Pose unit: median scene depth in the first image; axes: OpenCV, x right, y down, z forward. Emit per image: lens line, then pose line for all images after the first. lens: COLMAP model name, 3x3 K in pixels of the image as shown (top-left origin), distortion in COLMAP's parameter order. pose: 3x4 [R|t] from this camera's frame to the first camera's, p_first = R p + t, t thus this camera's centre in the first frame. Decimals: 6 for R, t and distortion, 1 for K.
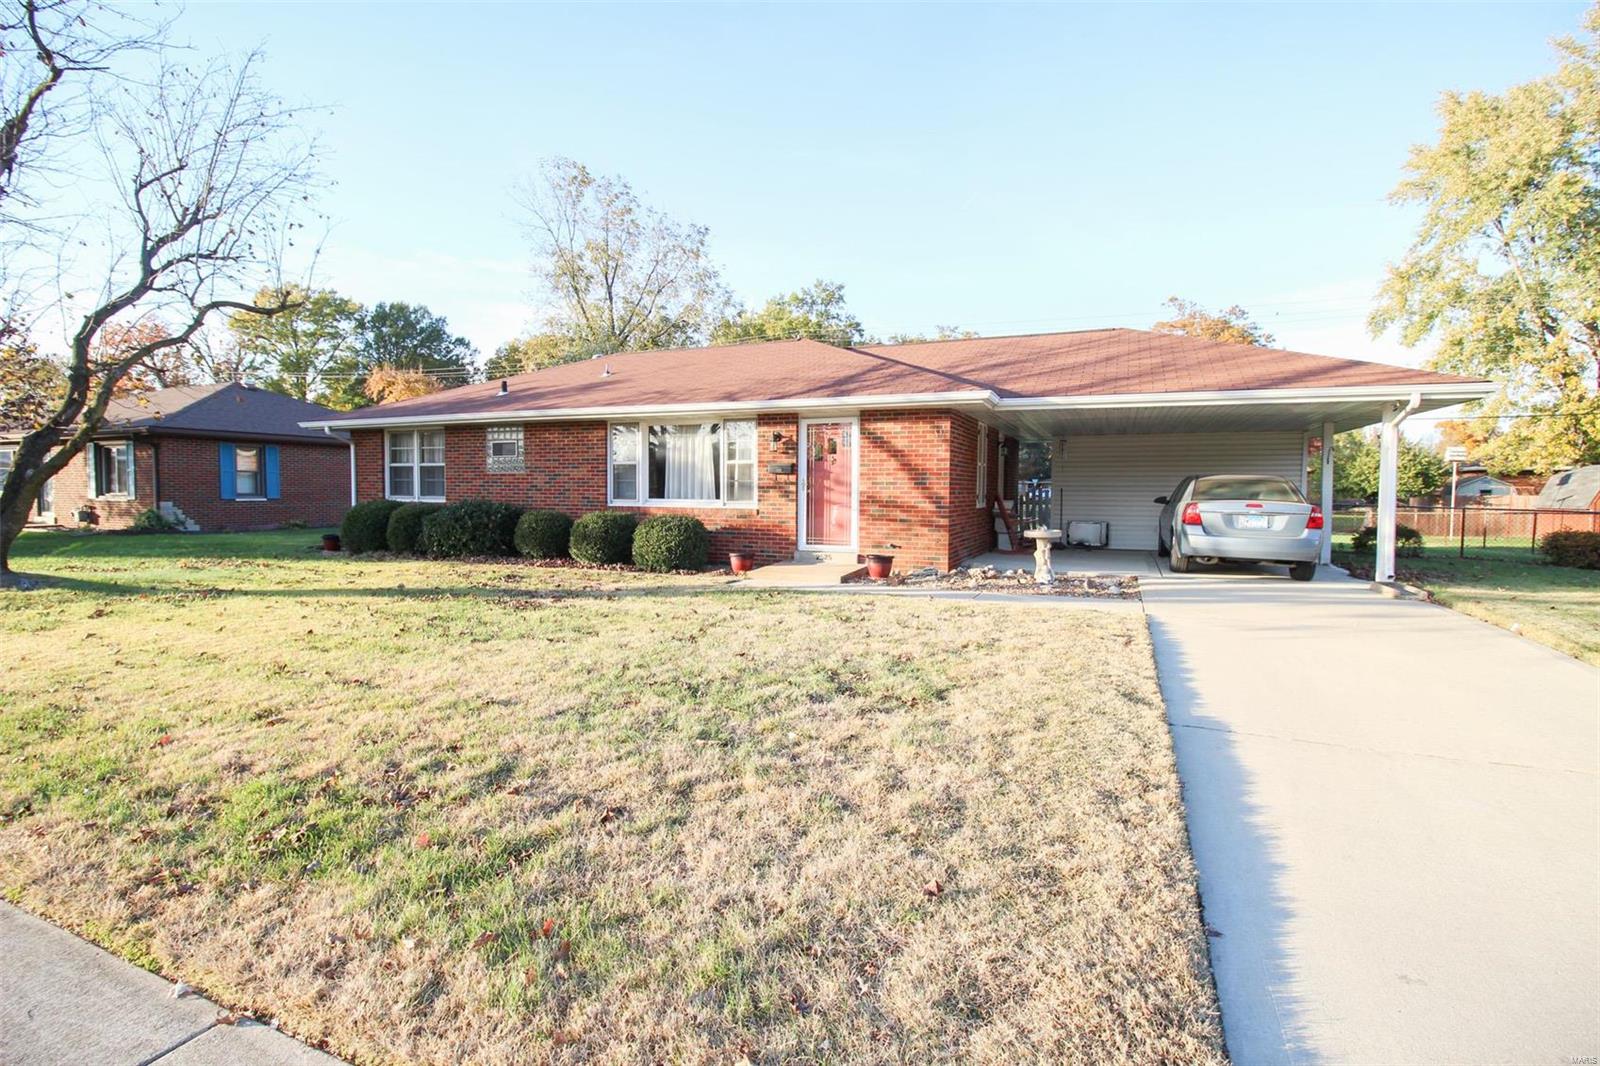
lens RADIAL K [[743.3, 0, 796.1], [0, 743.3, 522.0], [0, 0, 1]] dist [0.002038, -0.014157]
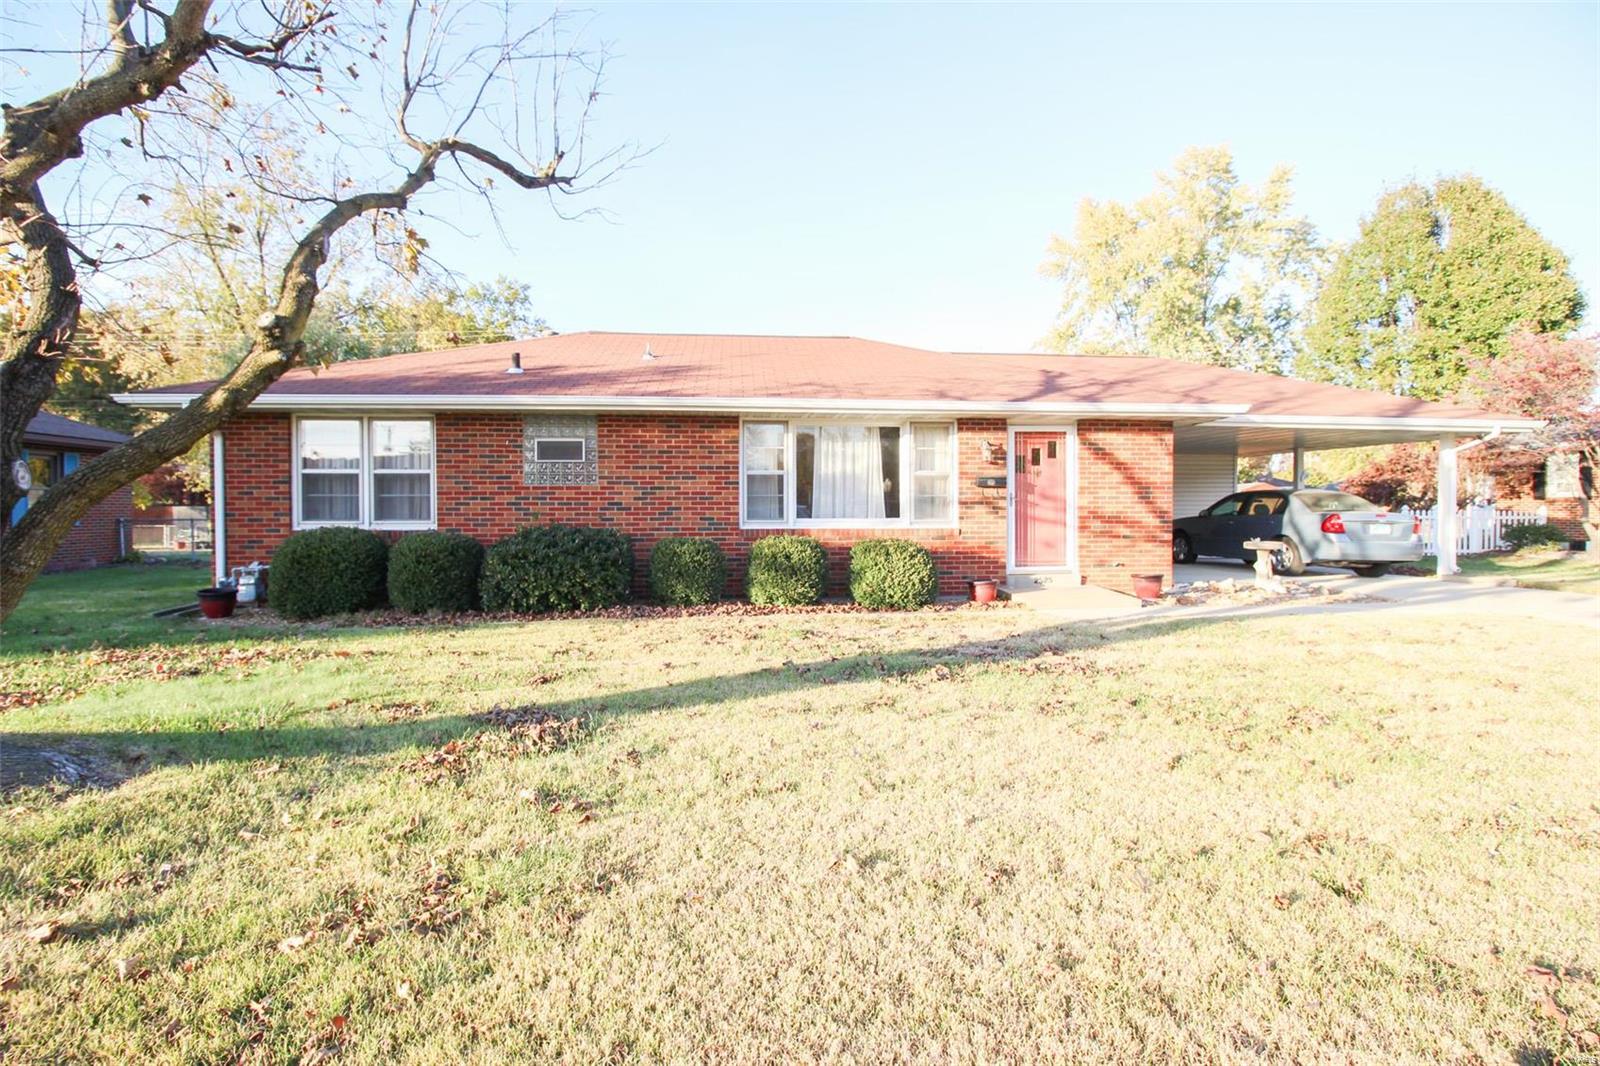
lens RADIAL K [[743.3, 0, 796.1], [0, 743.3, 522.0], [0, 0, 1]] dist [0.002038, -0.014157]
pose [[0.875722, -0.017663, 0.482492, -0.587072], [0.029736, 0.999407, -0.017384, -0.014301], [-0.481898, 0.029572, 0.875728, 0.318699]]
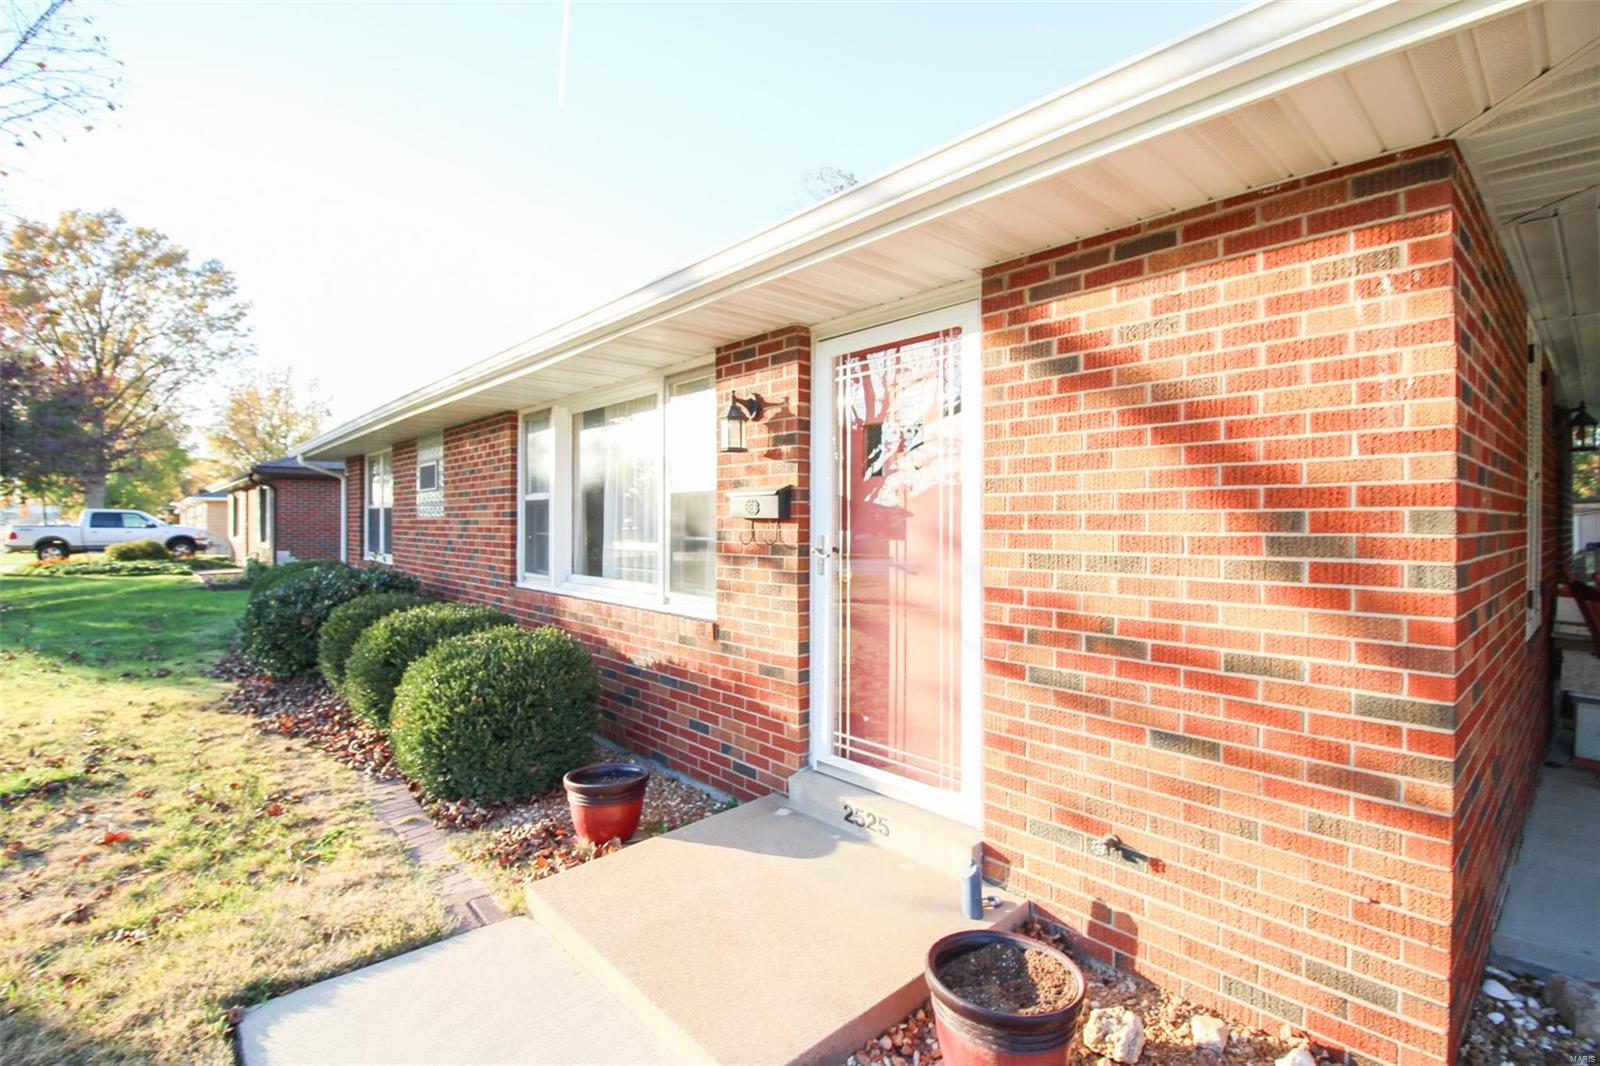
lens RADIAL K [[743.3, 0, 796.1], [0, 743.3, 522.0], [0, 0, 1]] dist [0.002038, -0.014157]
pose [[0.909638, -0.005821, -0.415360, 0.115996], [-0.013872, 0.998918, -0.044380, -0.045665], [0.415170, 0.046132, 0.908574, 0.655076]]
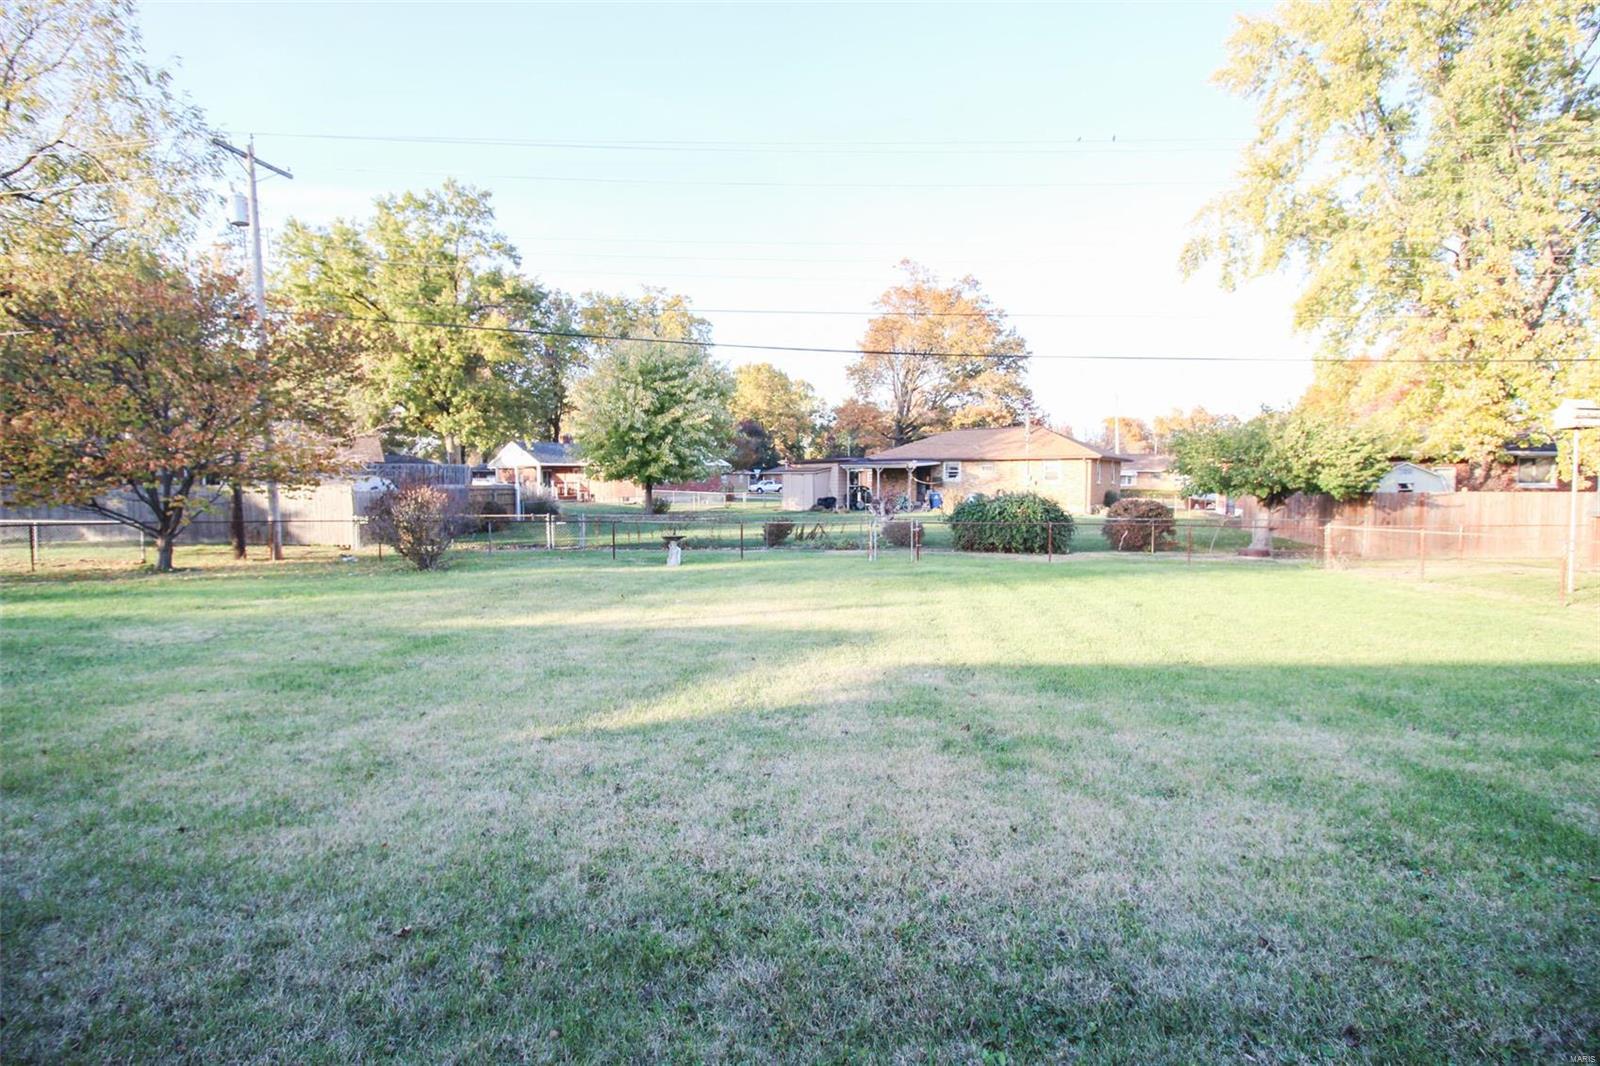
lens RADIAL K [[743.3, 0, 796.1], [0, 743.3, 522.0], [0, 0, 1]] dist [0.002038, -0.014157]
pose [[0.934750, -0.025960, 0.354357, 0.475990], [0.021765, 0.999638, 0.015819, -0.078449], [-0.354640, -0.007074, 0.934976, 1.494490]]
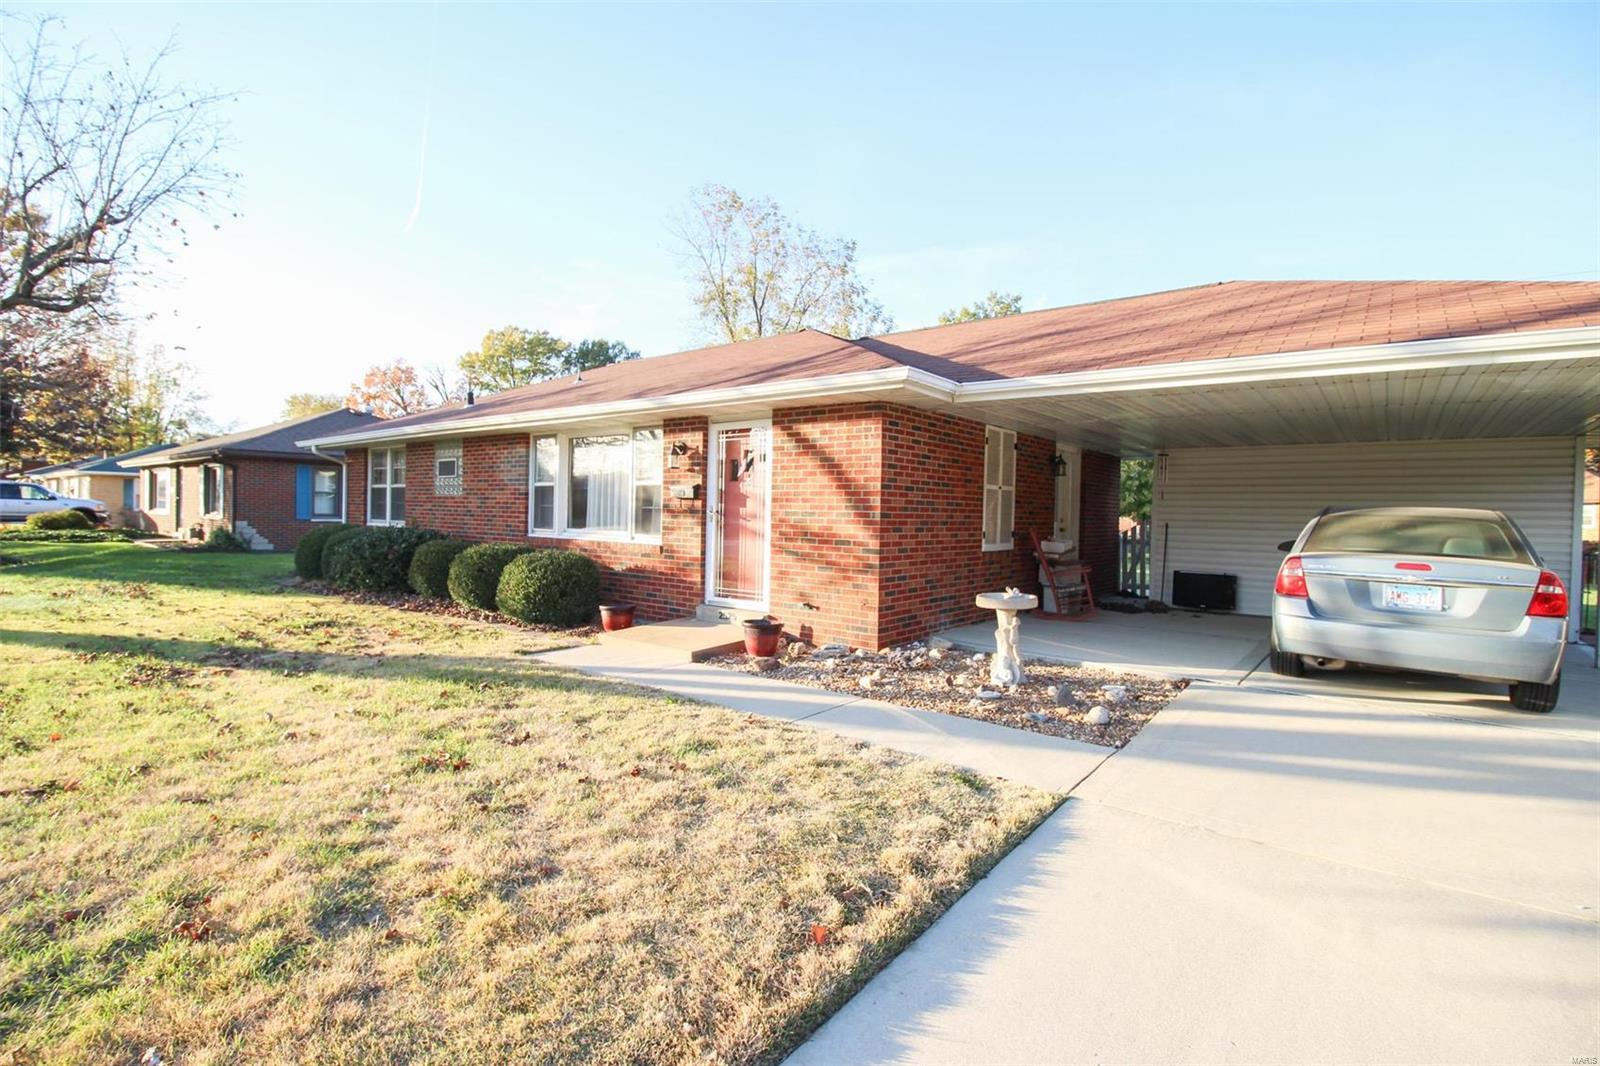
lens RADIAL K [[743.3, 0, 796.1], [0, 743.3, 522.0], [0, 0, 1]] dist [0.002038, -0.014157]
pose [[0.964874, 0.016185, -0.262213, 0.255414], [-0.025248, 0.999193, -0.031231, -0.019578], [0.261496, 0.036755, 0.964505, 0.293684]]
